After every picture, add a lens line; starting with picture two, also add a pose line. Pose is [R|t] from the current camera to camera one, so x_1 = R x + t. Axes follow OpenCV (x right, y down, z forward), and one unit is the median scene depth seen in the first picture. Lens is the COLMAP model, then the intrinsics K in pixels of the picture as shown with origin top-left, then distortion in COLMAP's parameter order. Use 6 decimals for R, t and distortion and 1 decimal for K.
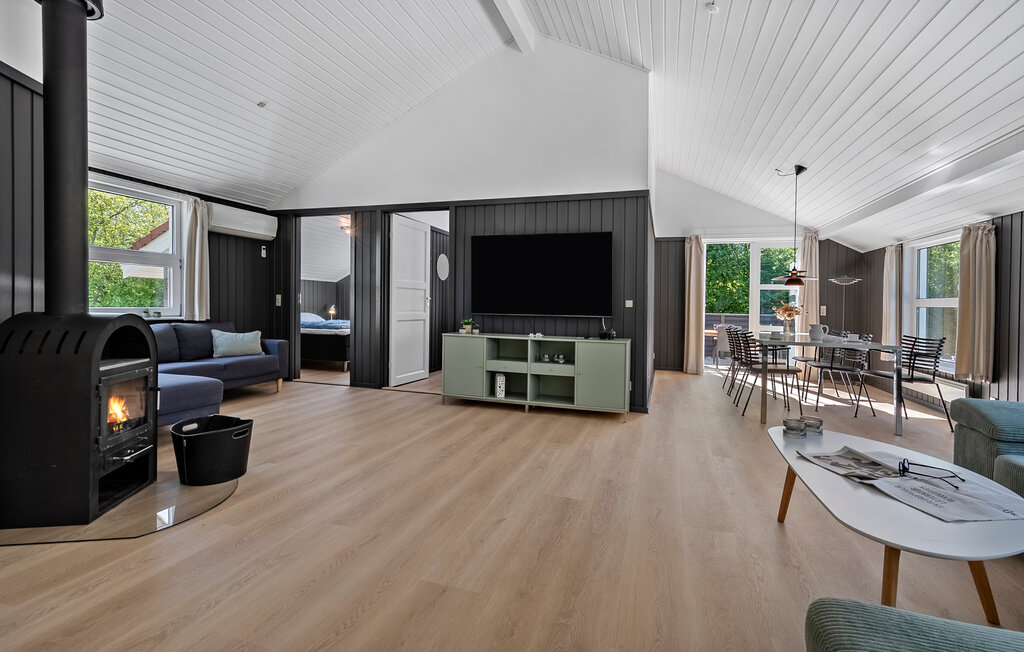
lens RADIAL K [[450.5, 0, 508.3], [0, 450.5, 306.8], [0, 0, 1]] dist [-0.001244, -0.000153]
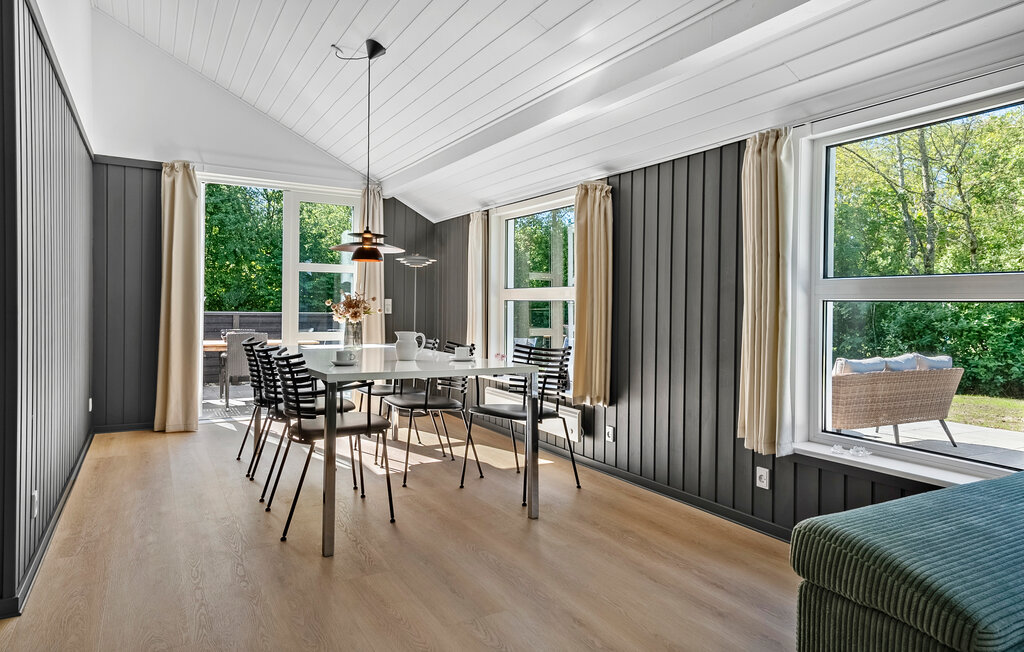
lens RADIAL K [[632.6, 0, 511.6], [0, 632.6, 308.0], [0, 0, 1]] dist [0.023231, -0.000360]
pose [[0.656632, -0.009207, 0.754155, 0.148391], [0.001303, 0.999938, 0.011073, 0.001437], [-0.754210, -0.006289, 0.656603, 0.316078]]
